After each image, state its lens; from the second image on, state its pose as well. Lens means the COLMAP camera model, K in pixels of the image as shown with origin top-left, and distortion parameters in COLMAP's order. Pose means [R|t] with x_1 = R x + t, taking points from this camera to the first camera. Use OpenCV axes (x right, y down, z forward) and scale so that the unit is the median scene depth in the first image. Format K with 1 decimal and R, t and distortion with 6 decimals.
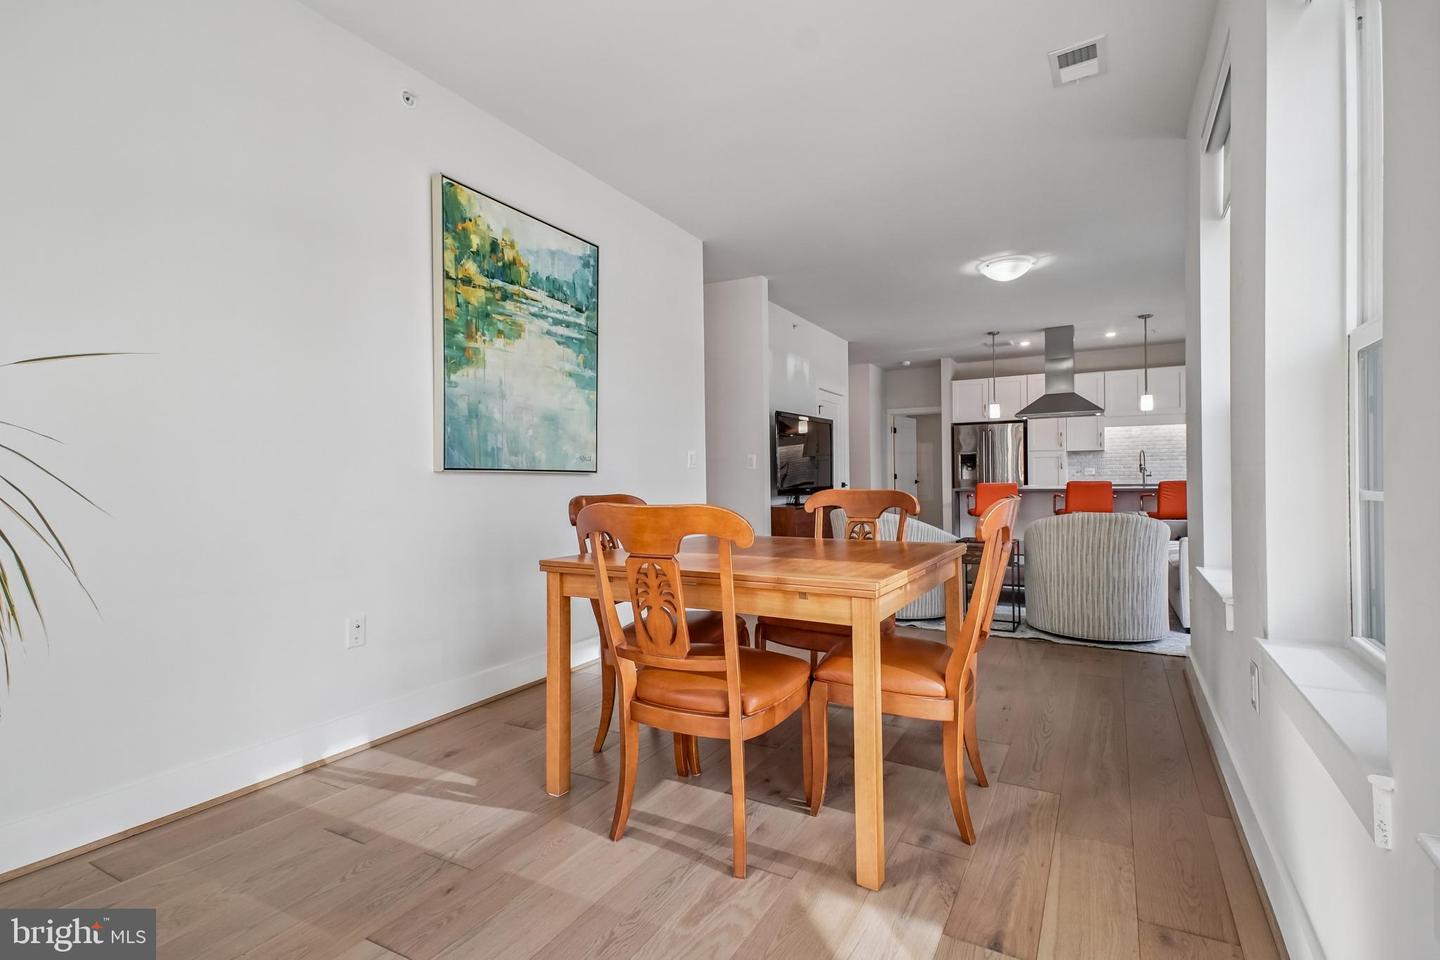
lens RADIAL K [[667.5, 0, 721.3], [0, 667.5, 472.9], [0, 0, 1]] dist [-0.000372, 0.000245]
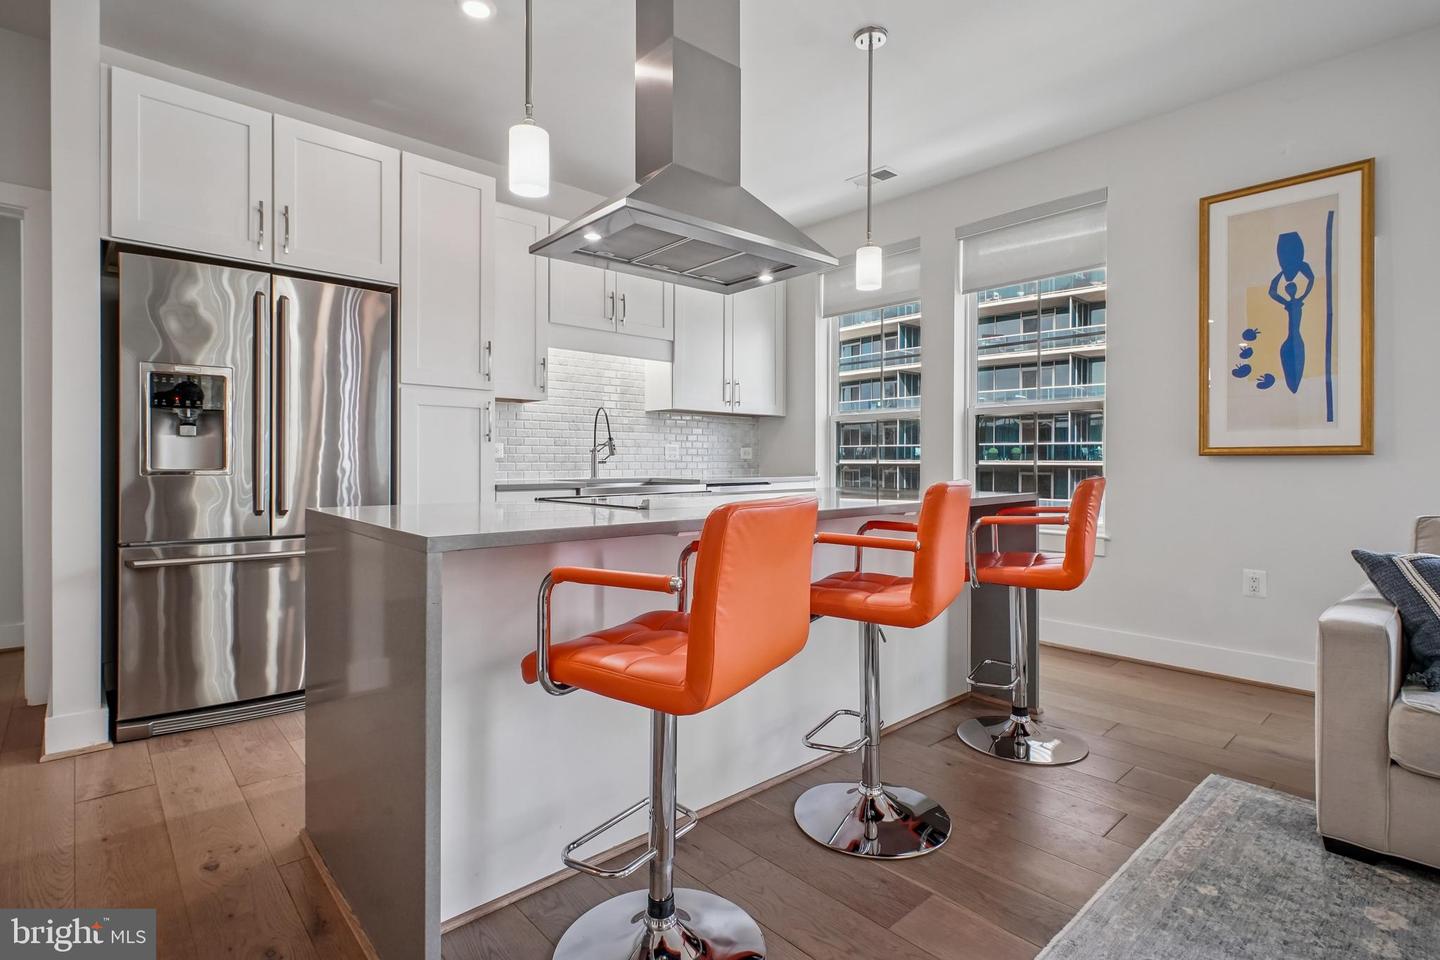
lens RADIAL K [[694.1, 0, 693.3], [0, 694.1, 471.8], [0, 0, 1]] dist [0.005964, 0.000055]
pose [[0.304666, -0.006846, 0.952435, 0.321407], [-0.008050, 0.999920, 0.009763, 0.009840], [-0.952425, -0.010642, 0.304586, 1.361319]]
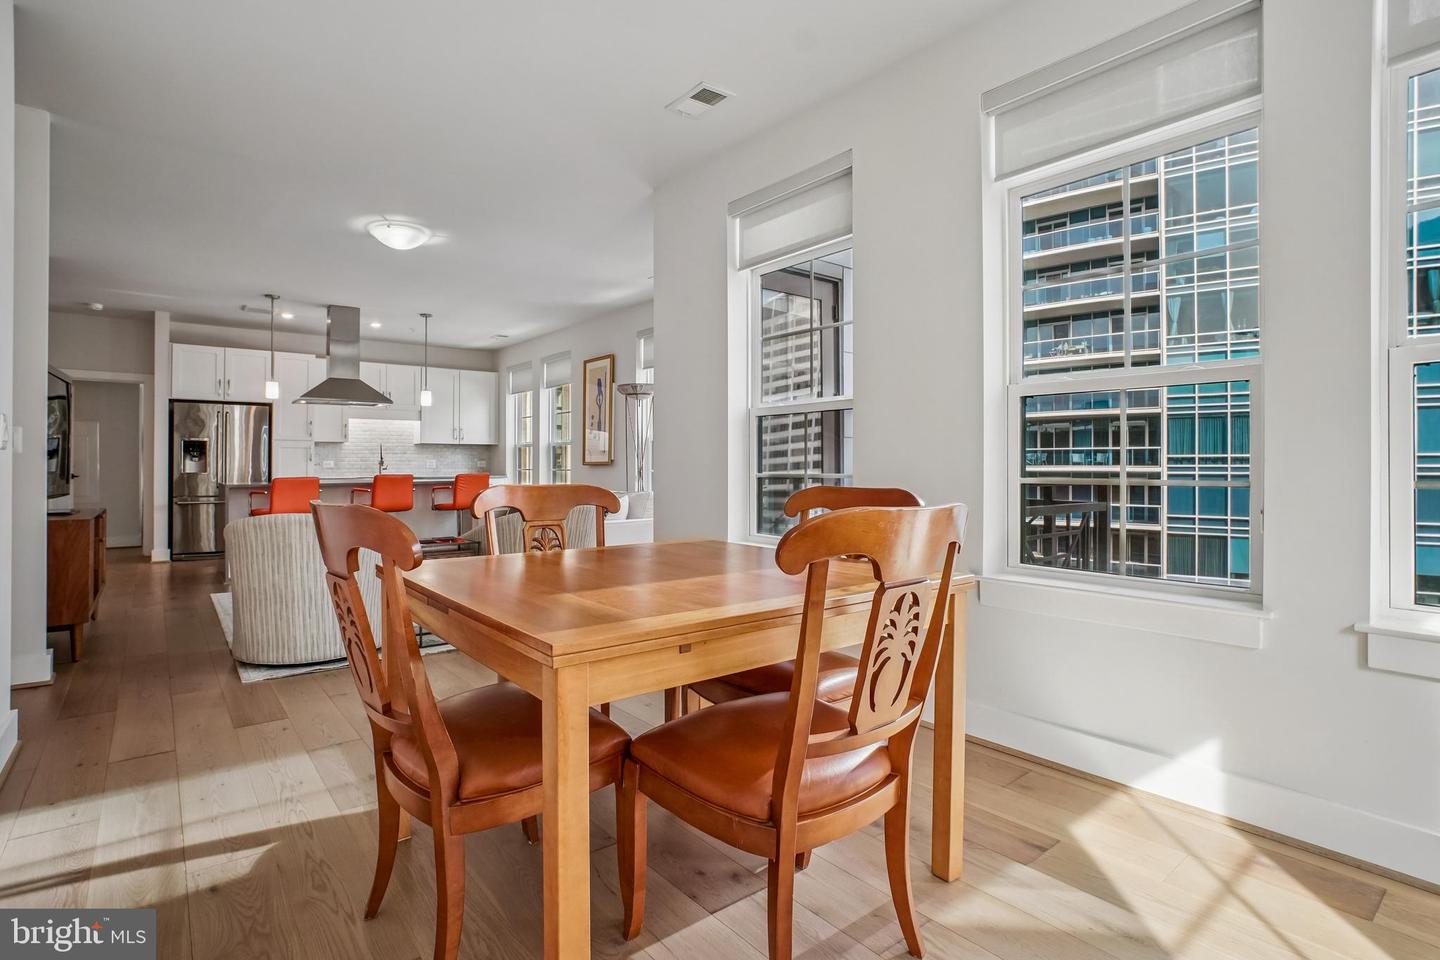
lens RADIAL K [[694.1, 0, 666.4], [0, 694.1, 466.0], [0, 0, 1]] dist [0.005964, 0.000055]
pose [[0.402416, 0.006655, 0.915433, -0.287798], [-0.006394, 0.999970, -0.004458, 0.003466], [-0.915435, -0.004059, 0.402446, 0.308151]]
